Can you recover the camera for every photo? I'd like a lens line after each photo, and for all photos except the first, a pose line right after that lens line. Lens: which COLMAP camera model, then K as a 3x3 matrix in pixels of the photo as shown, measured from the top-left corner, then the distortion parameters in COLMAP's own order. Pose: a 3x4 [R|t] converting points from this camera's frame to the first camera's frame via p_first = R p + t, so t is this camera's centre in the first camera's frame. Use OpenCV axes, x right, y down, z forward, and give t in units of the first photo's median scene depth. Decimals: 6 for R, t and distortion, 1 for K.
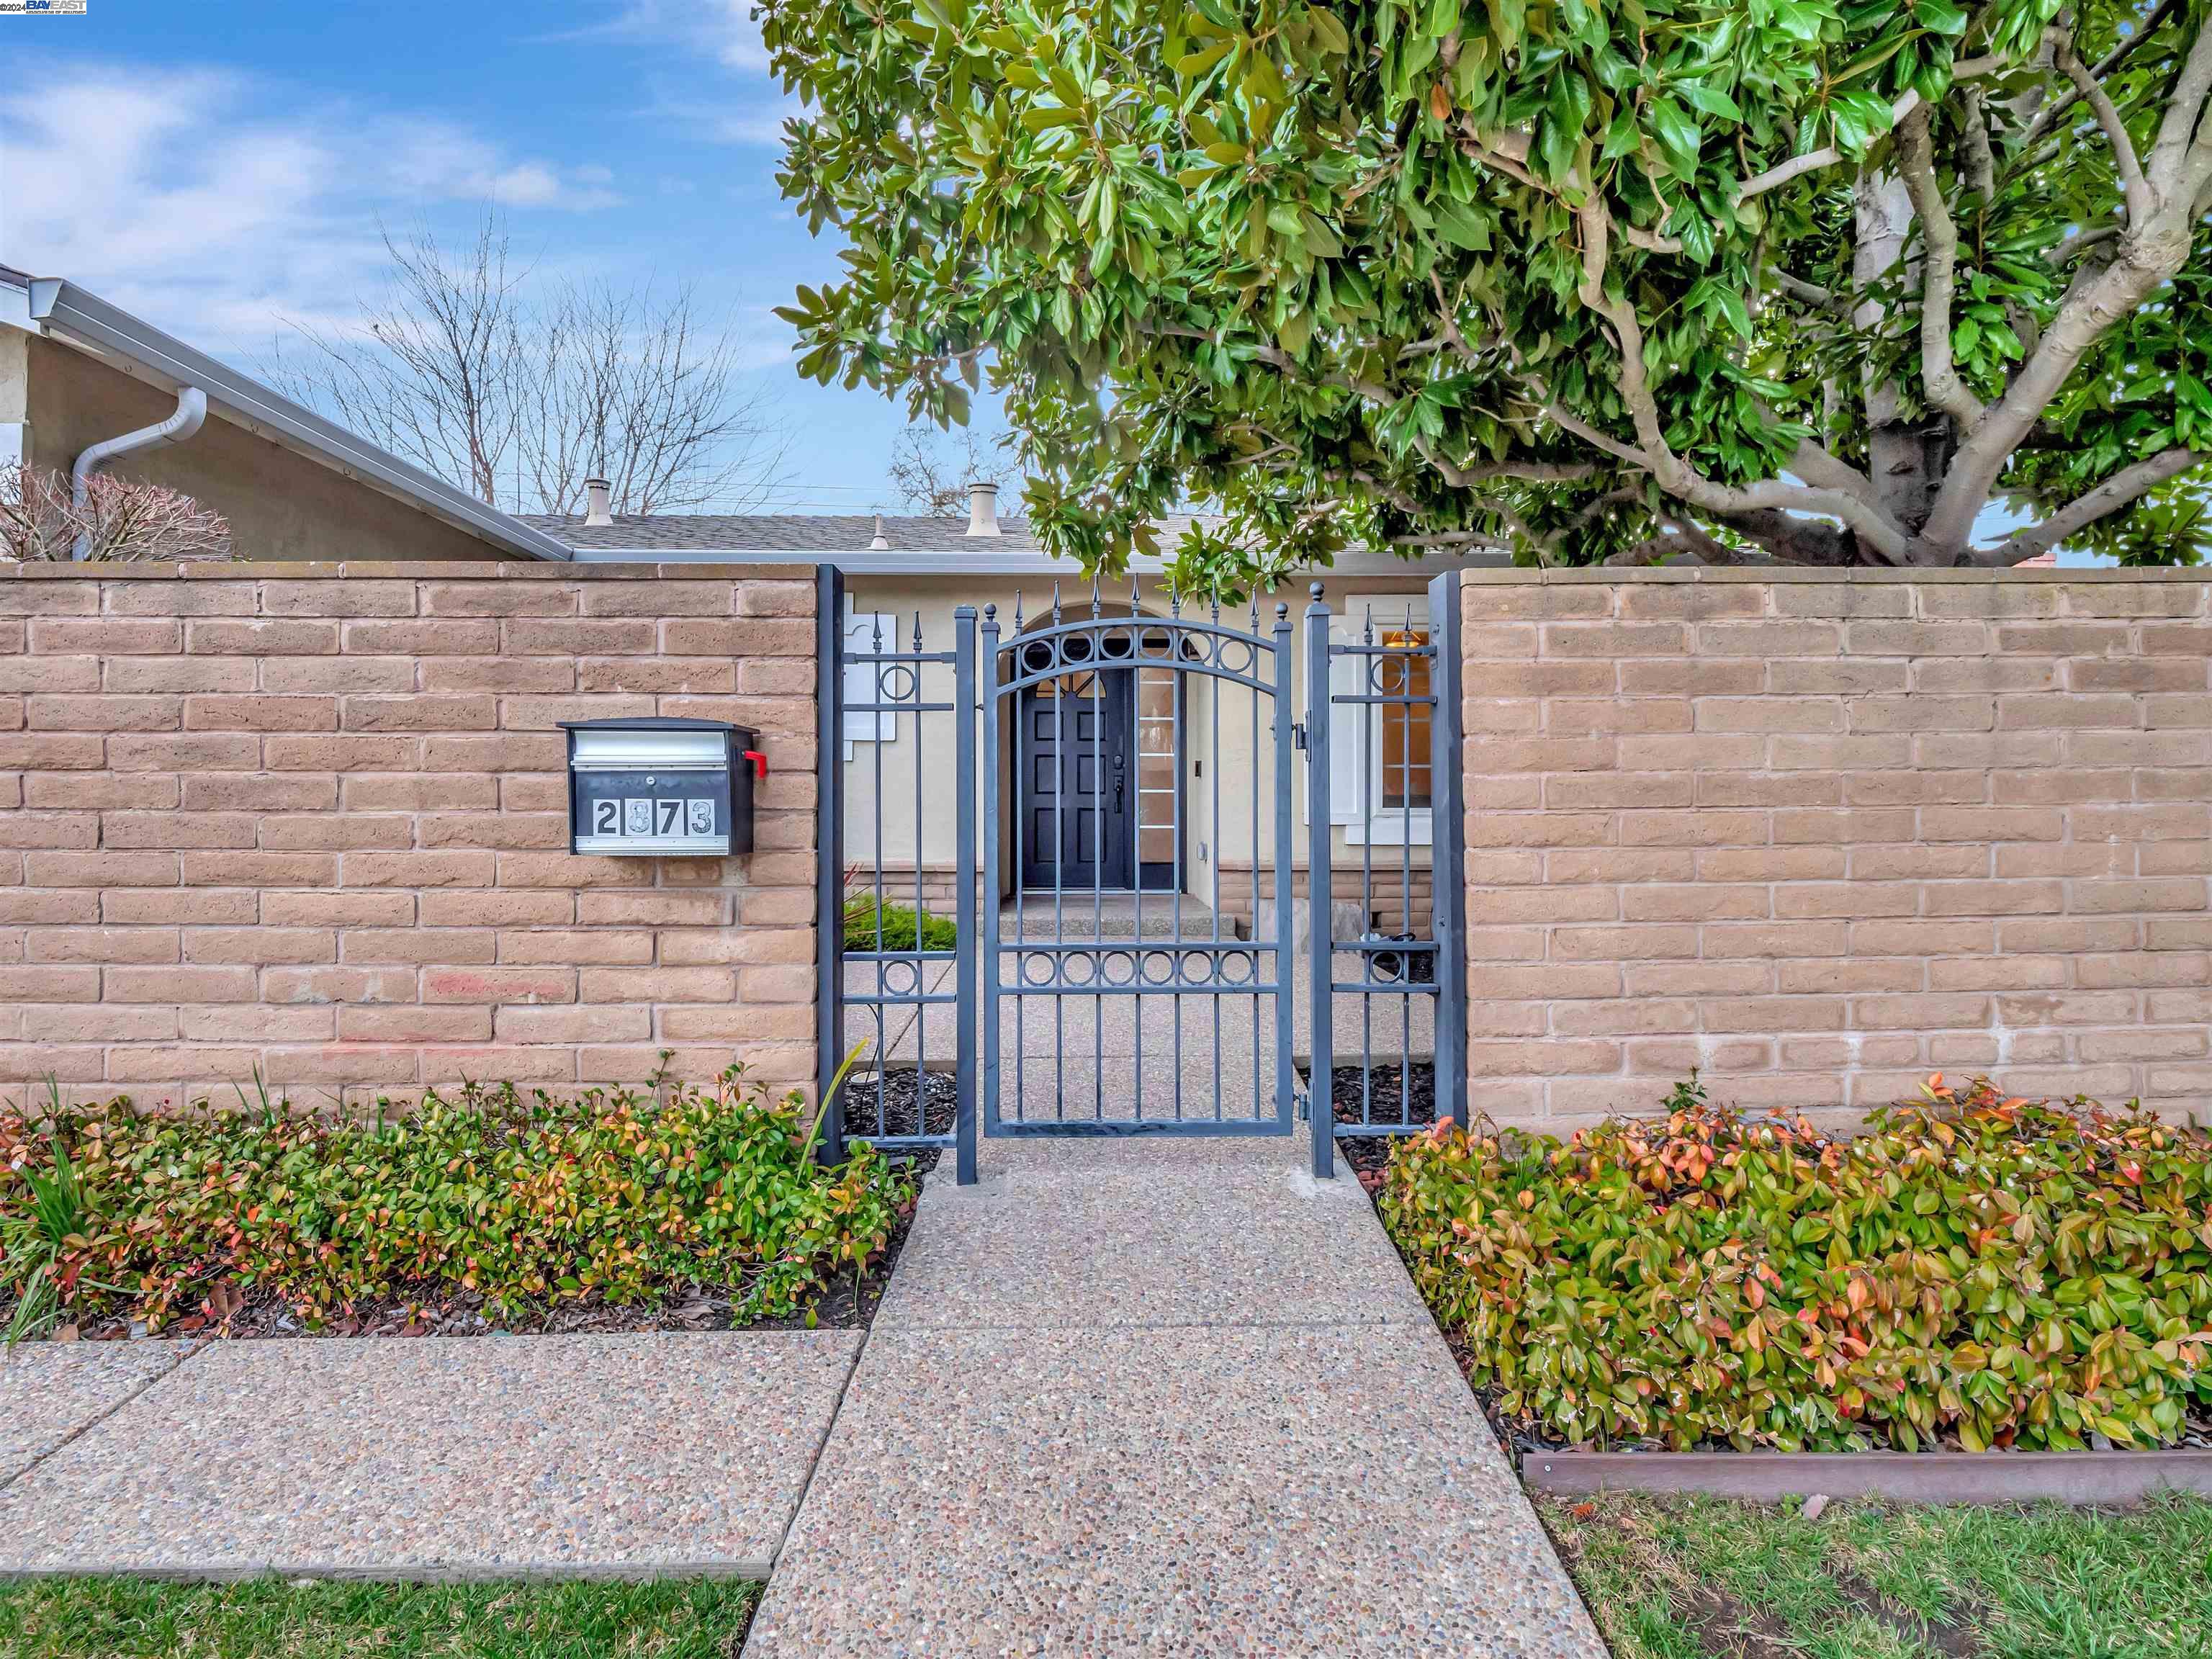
lens RADIAL K [[1057.5, 0, 1106.0], [0, 1057.5, 829.5], [0, 0, 1]] dist [-0.009773, -0.000430]
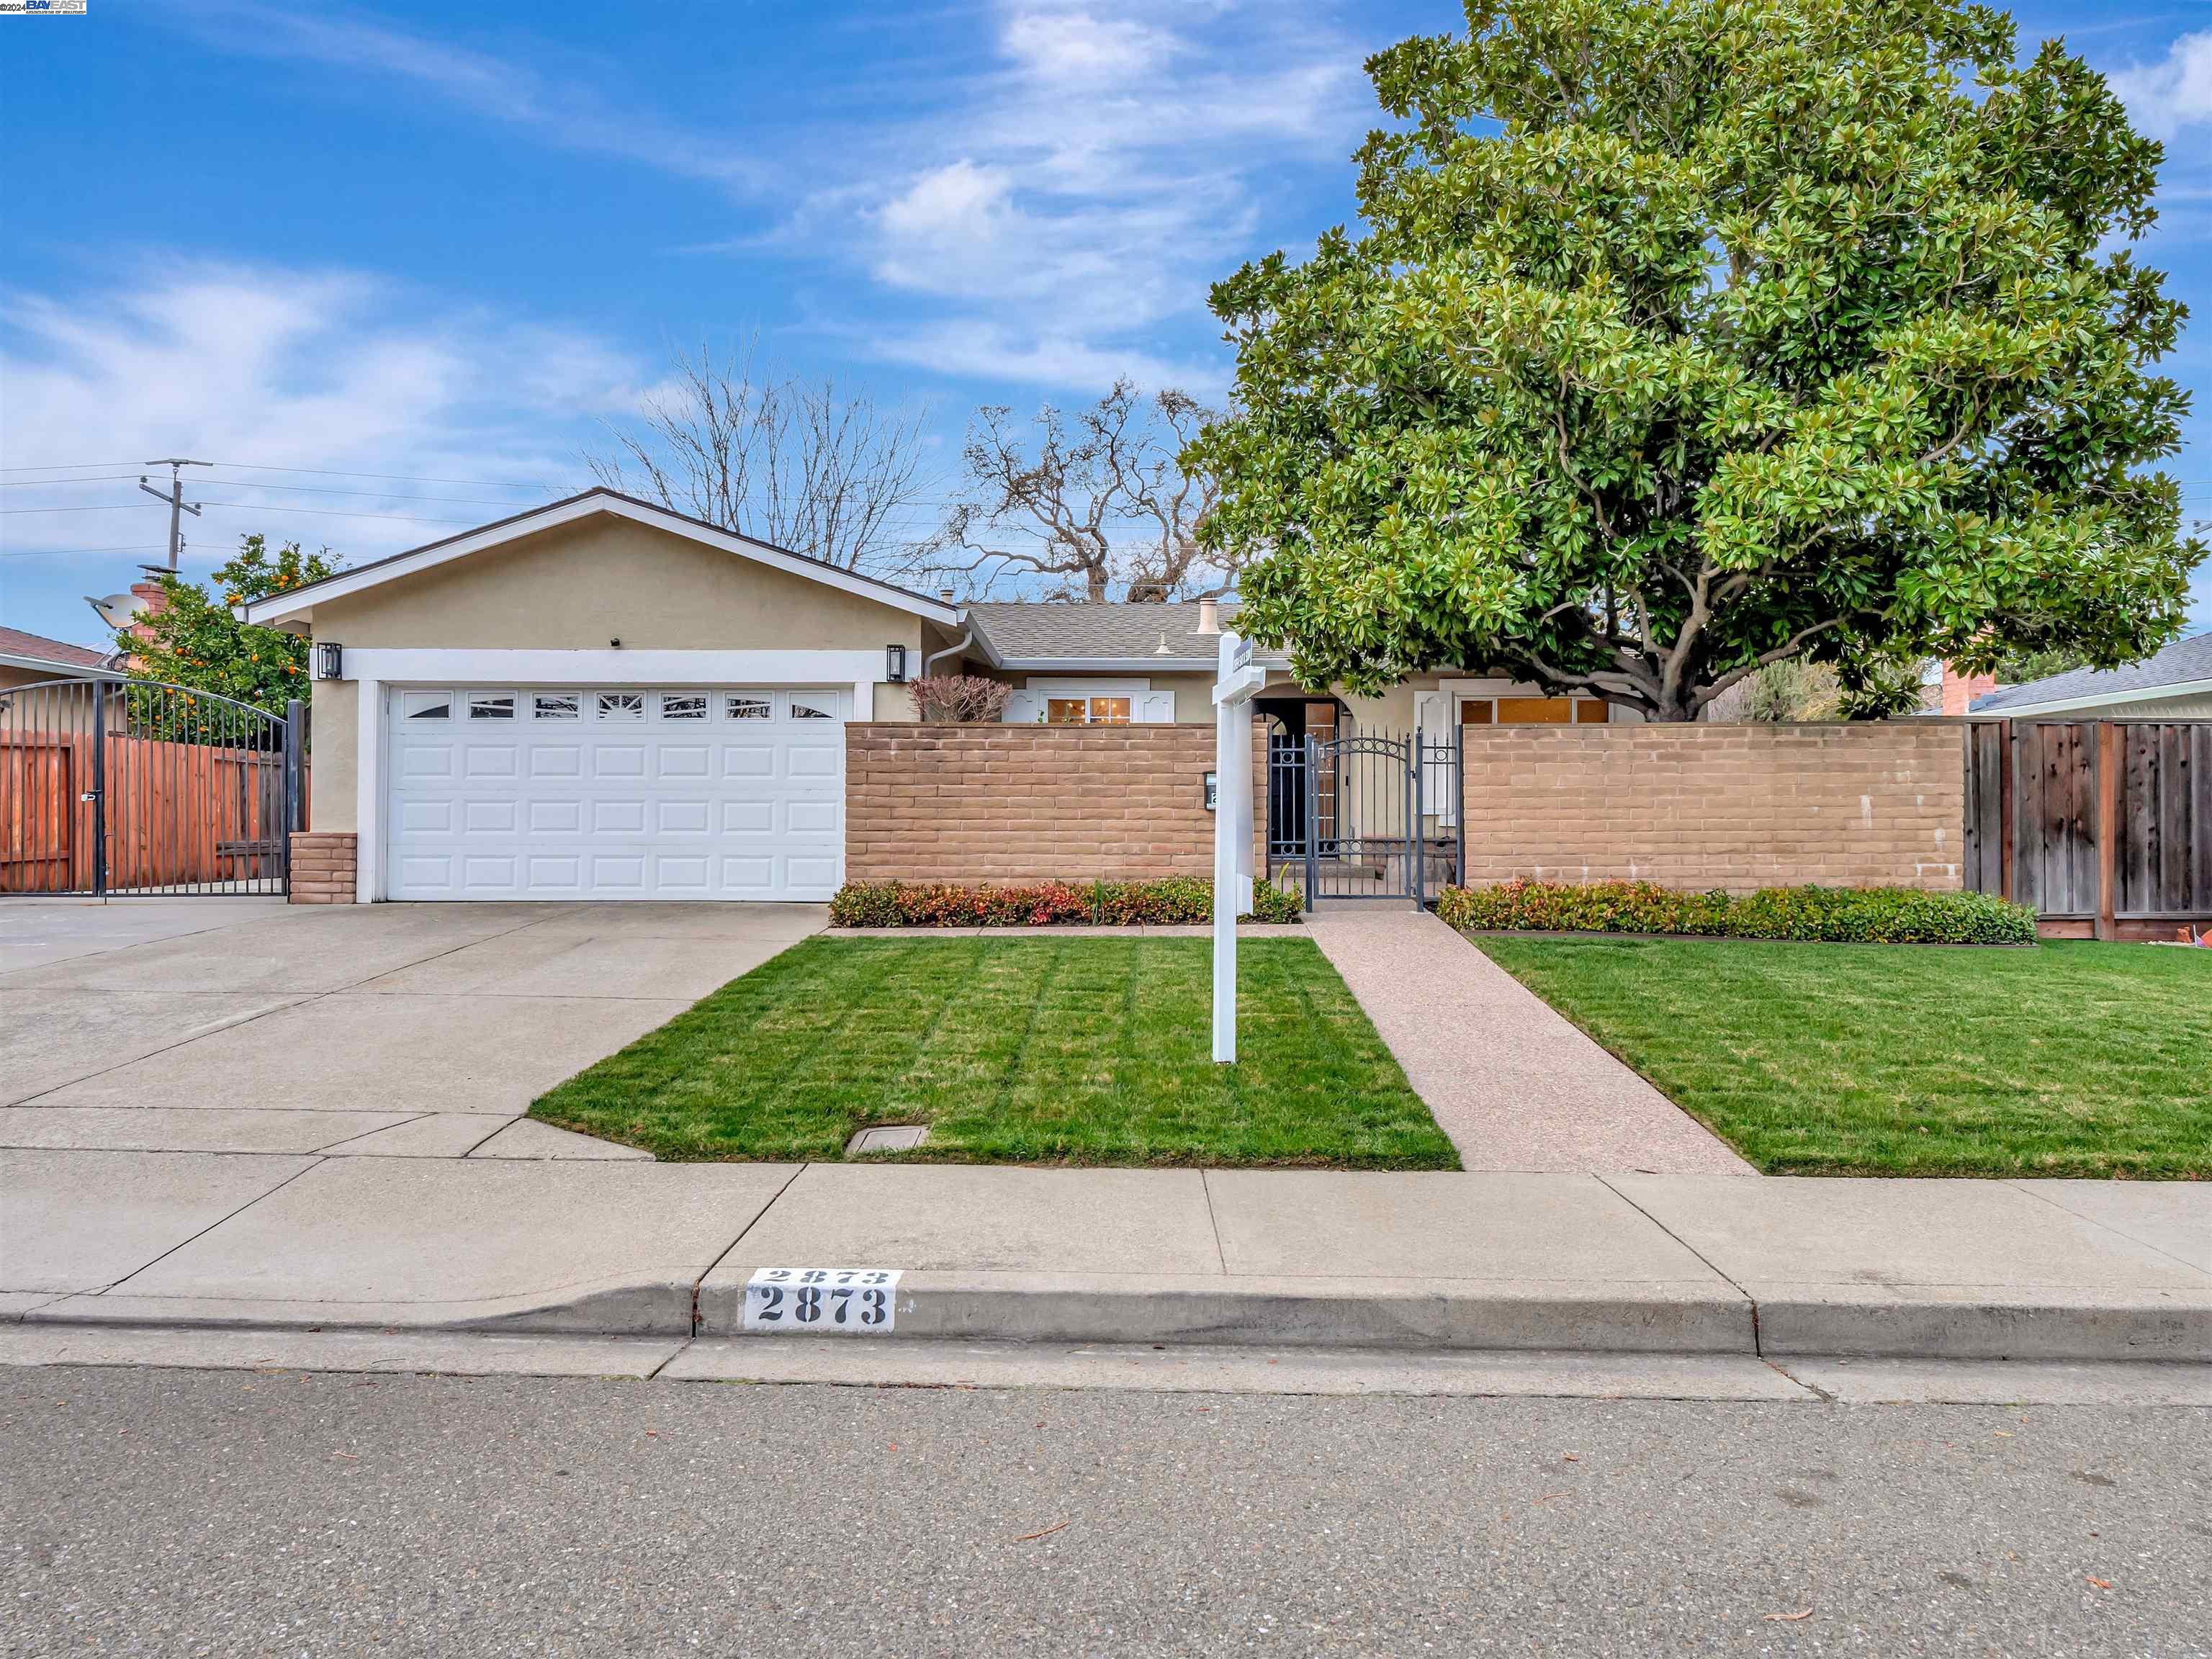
lens RADIAL K [[1392.9, 0, 1106.0], [0, 1392.9, 829.5], [0, 0, 1]] dist [0.002257, 0.001104]
pose [[0.999531, 0.003615, -0.030416, -0.632518], [-0.004099, 0.999866, -0.015849, 0.151760], [0.030355, 0.015966, 0.999412, -3.319634]]
